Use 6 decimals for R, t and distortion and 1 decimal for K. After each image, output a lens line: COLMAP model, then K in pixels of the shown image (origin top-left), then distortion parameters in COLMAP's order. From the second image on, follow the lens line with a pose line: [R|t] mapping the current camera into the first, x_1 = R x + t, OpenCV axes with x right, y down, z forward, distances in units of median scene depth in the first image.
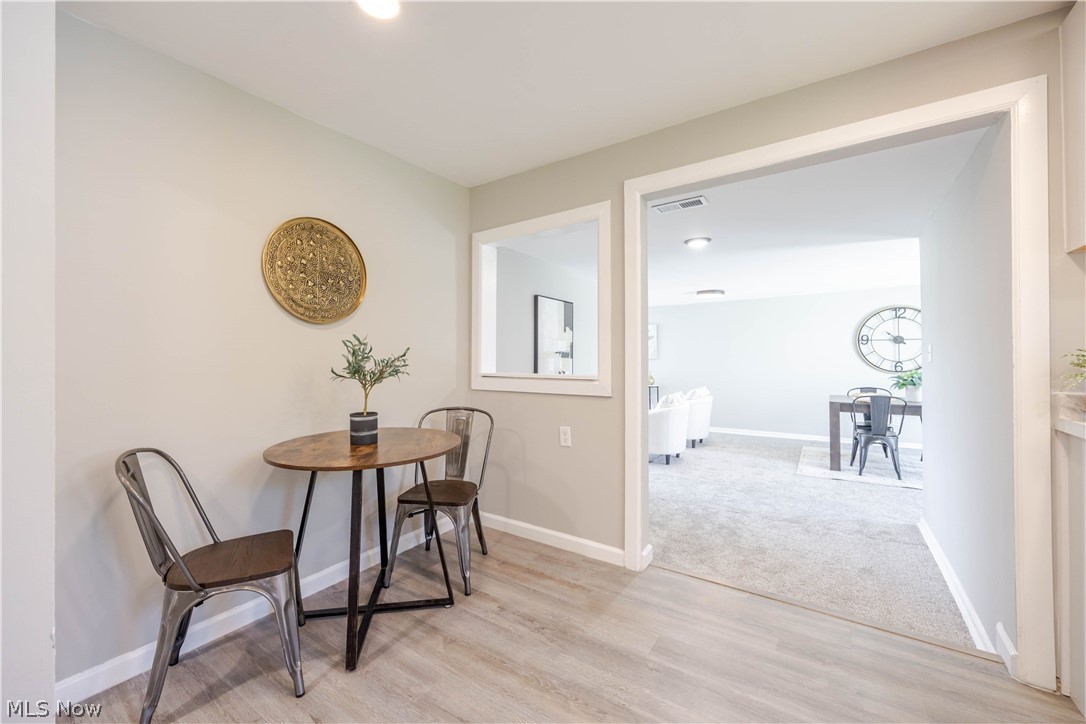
lens RADIAL K [[430.3, 0, 531.7], [0, 430.3, 356.8], [0, 0, 1]] dist [-0.008651, -0.000079]
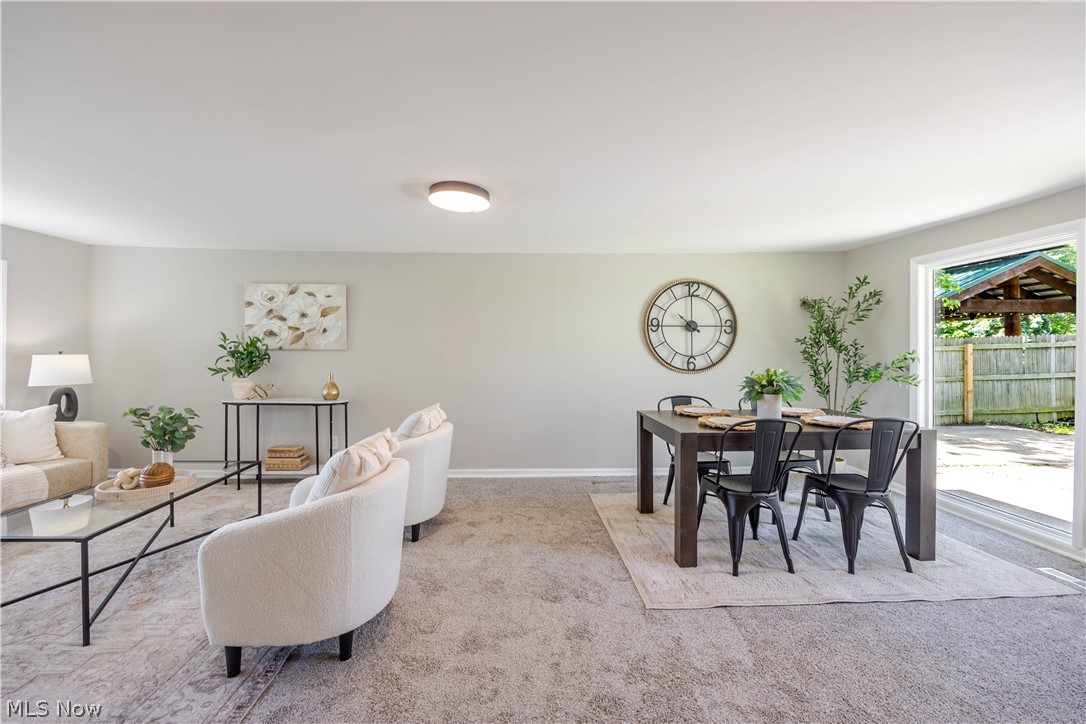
lens RADIAL K [[428.6, 0, 542.3], [0, 428.6, 354.5], [0, 0, 1]] dist [-0.000468, 0.000224]
pose [[0.784637, 0.007512, 0.619910, 0.475857], [-0.010236, 0.999947, 0.000839, 0.023767], [-0.619871, -0.007004, 0.784673, 1.343631]]
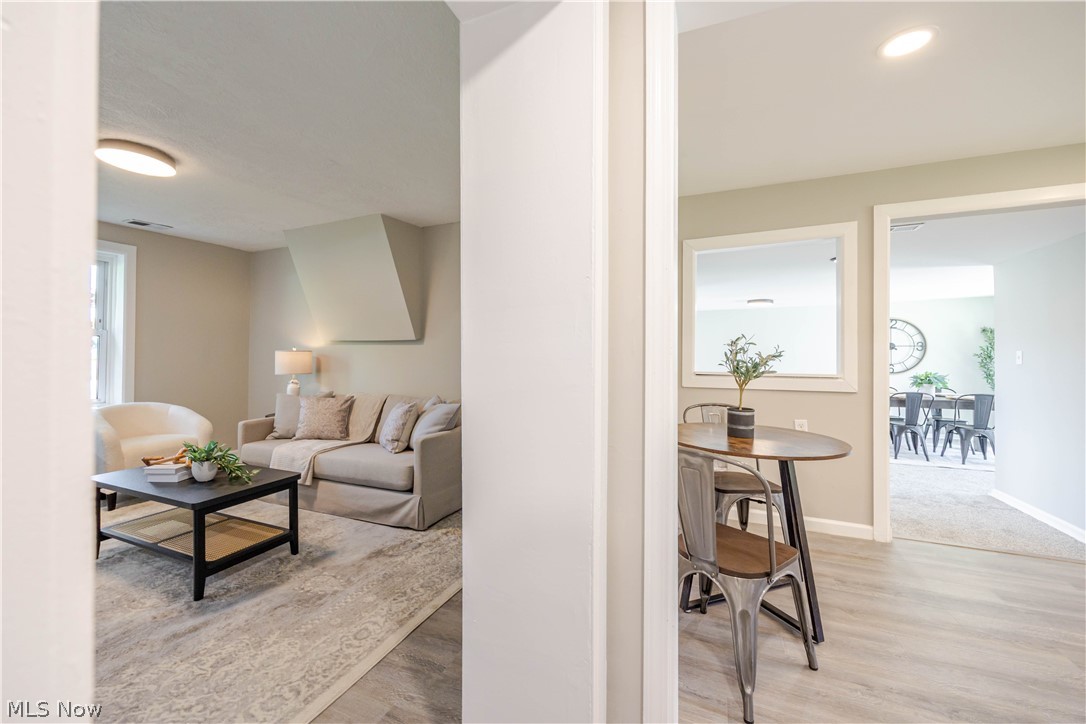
lens RADIAL K [[432.0, 0, 530.8], [0, 432.0, 354.5], [0, 0, 1]] dist [-0.000012, -0.000256]
pose [[0.978992, 0.012467, 0.203515, -0.865834], [-0.010945, 0.999903, -0.008604, 0.011391], [-0.203603, 0.006196, 0.979034, 0.046882]]
